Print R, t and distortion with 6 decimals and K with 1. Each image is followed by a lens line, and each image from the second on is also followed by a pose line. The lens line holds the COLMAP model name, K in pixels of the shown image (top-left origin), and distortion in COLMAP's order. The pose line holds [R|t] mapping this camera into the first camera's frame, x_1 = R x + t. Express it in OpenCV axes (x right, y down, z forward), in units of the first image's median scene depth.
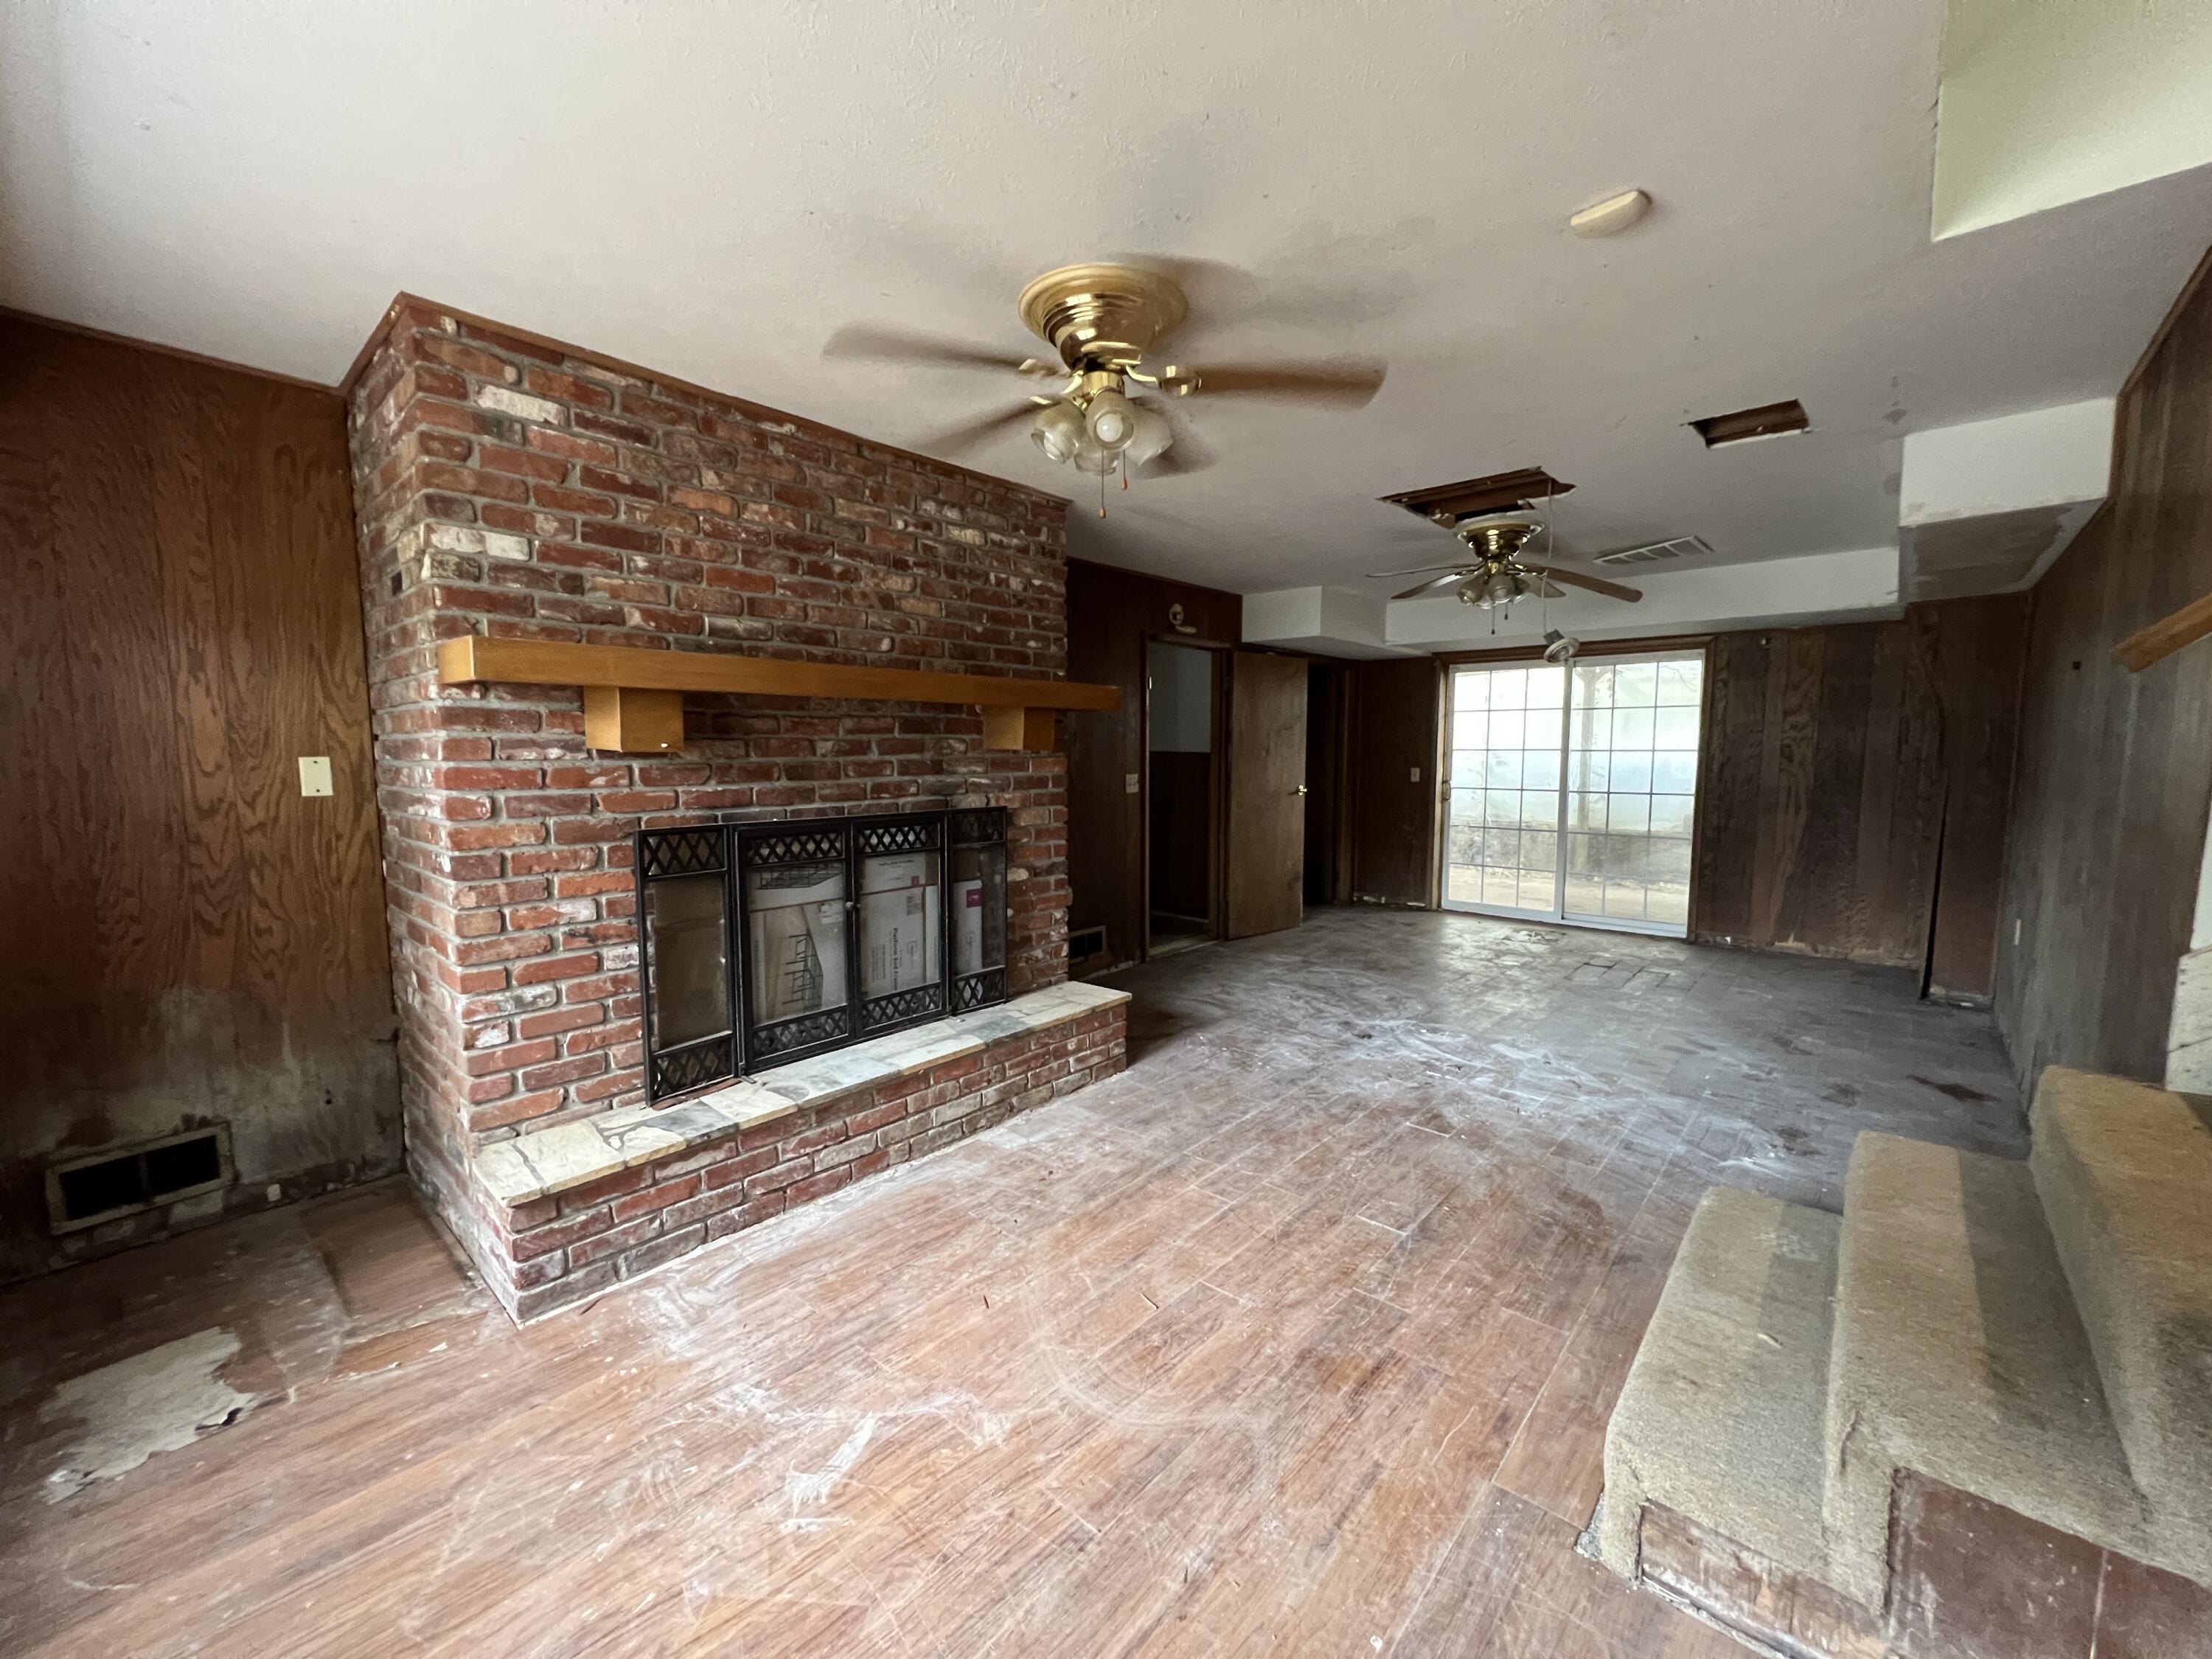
lens RADIAL K [[884.5, 0, 1107.4], [0, 884.5, 831.2], [0, 0, 1]] dist [-0.000734, 0.000171]
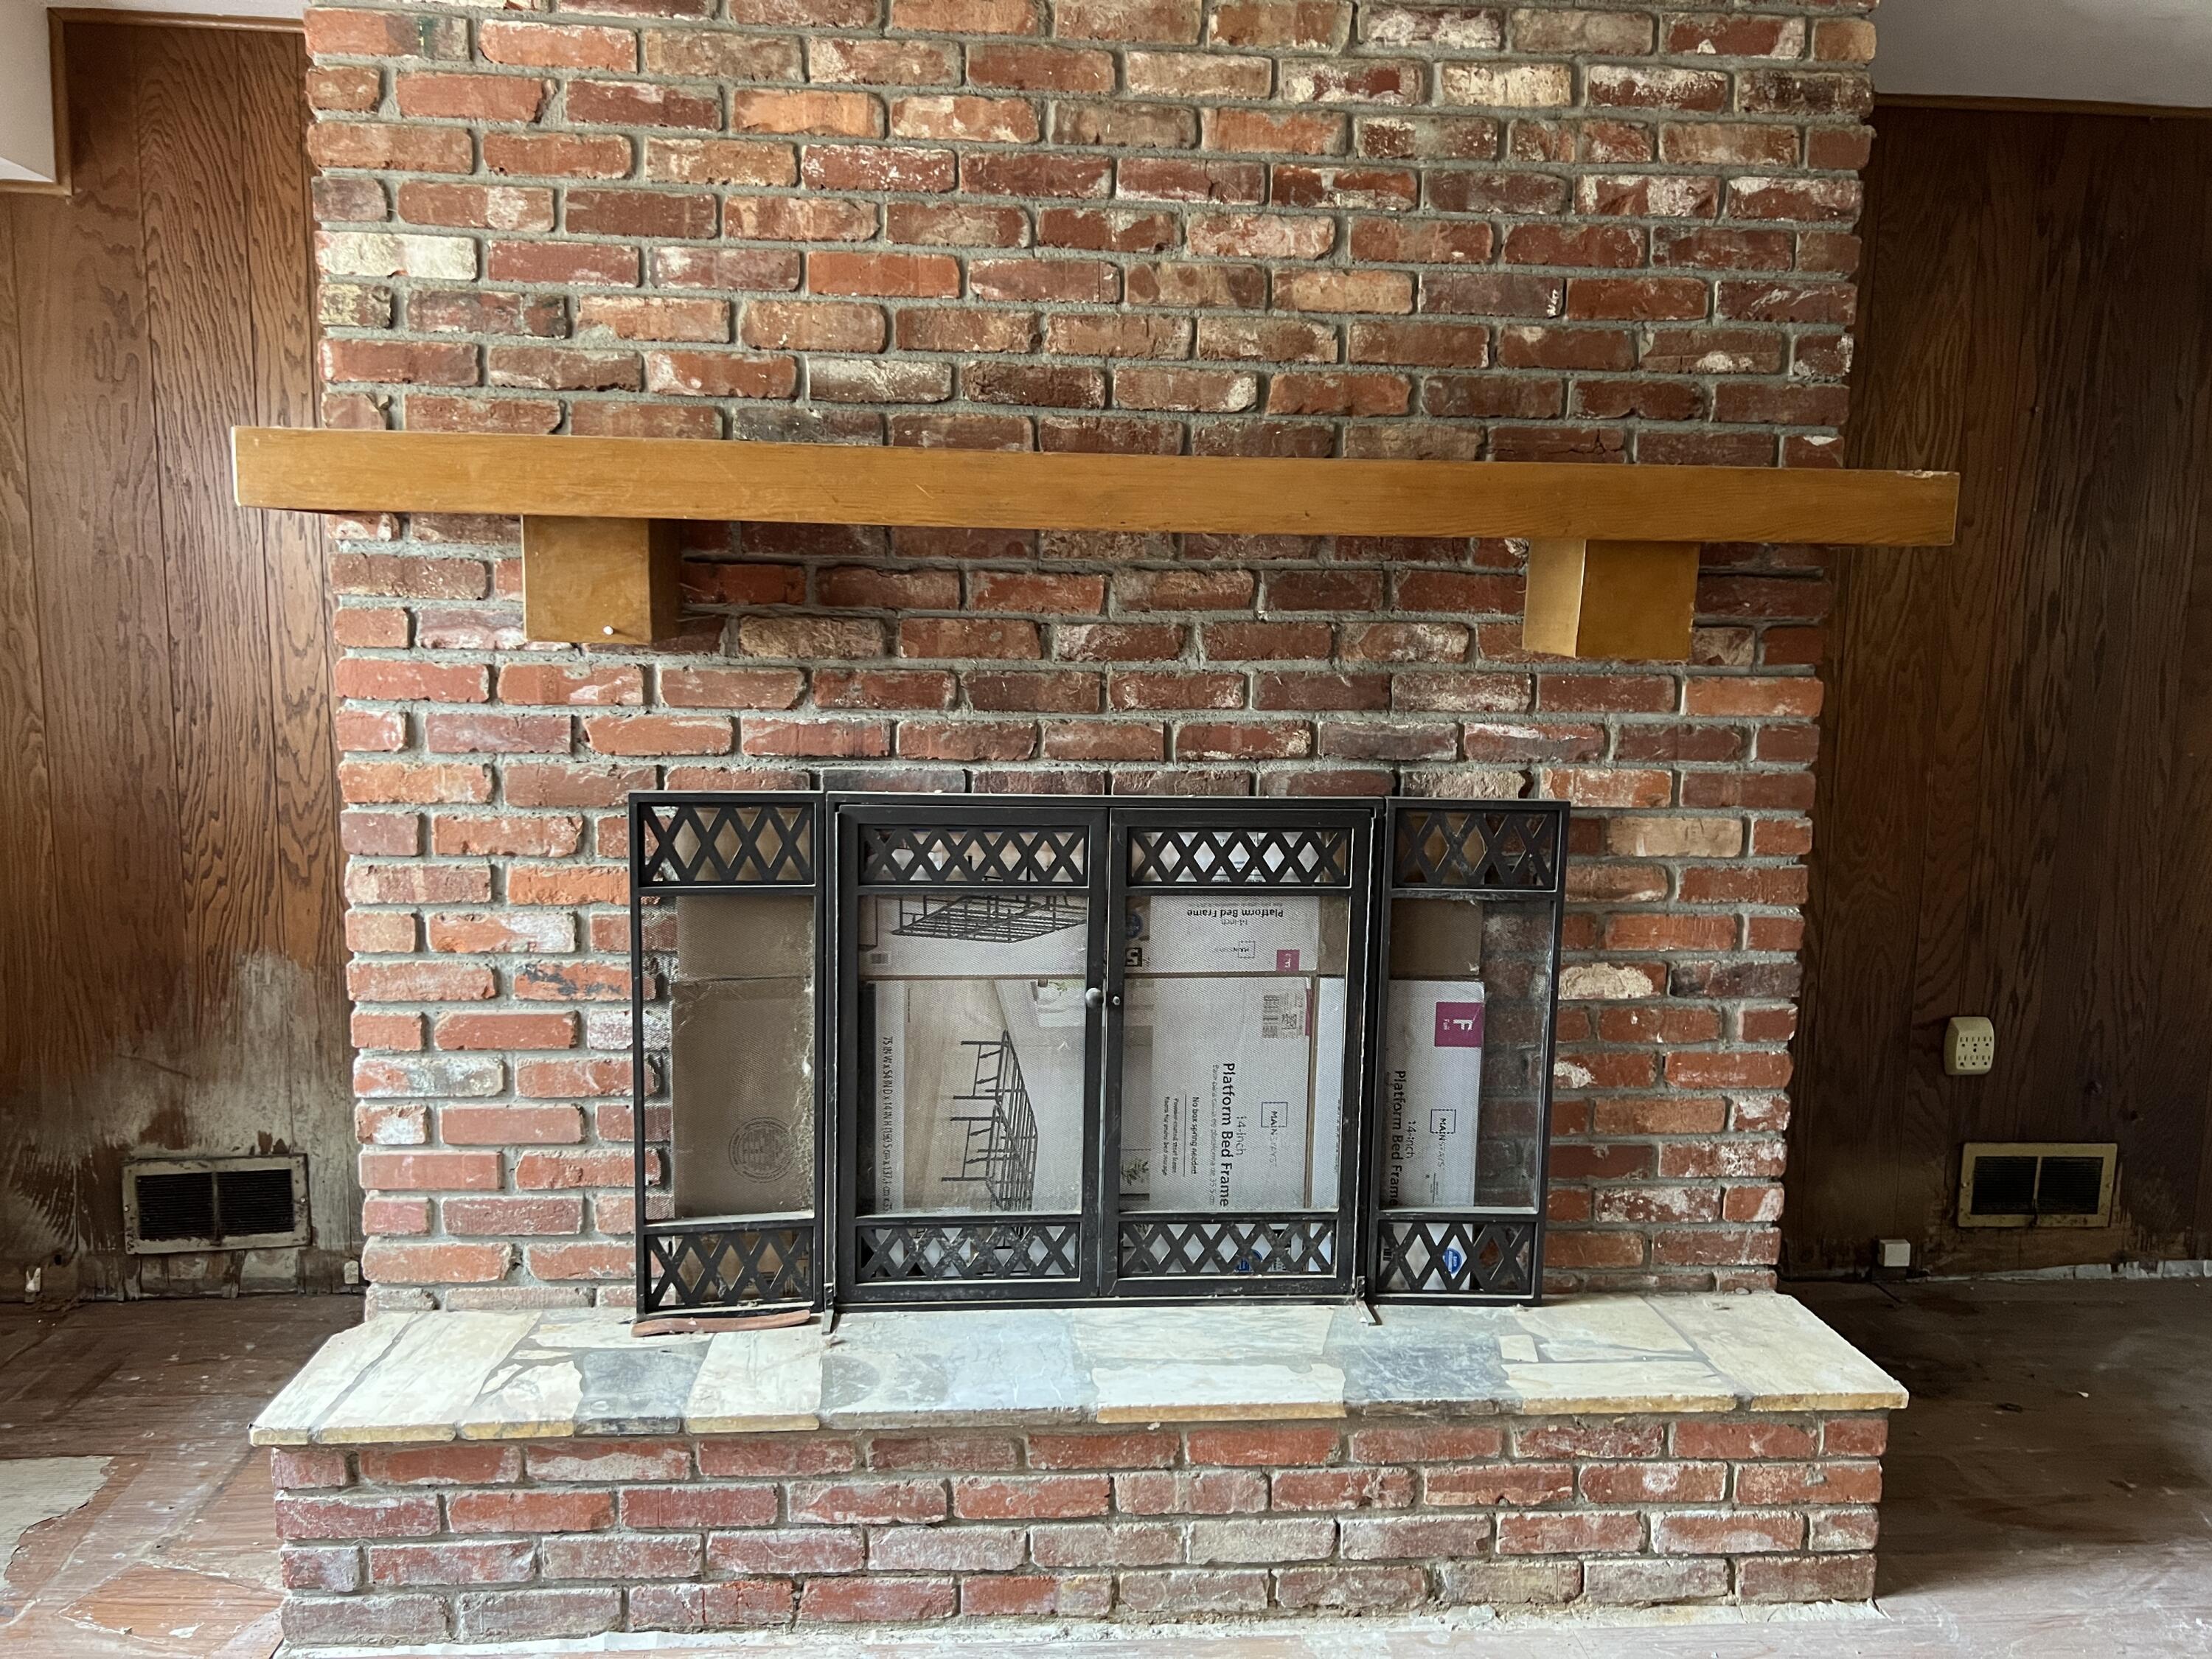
lens RADIAL K [[1662.0, 0, 1106.4], [0, 1662.0, 829.6], [0, 0, 1]] dist [0.044649, -0.041066]
pose [[0.718588, 0.110374, -0.686621, 0.301101], [-0.084604, 0.993866, 0.071221, -0.065076], [0.690271, 0.006912, 0.723518, 0.439912]]
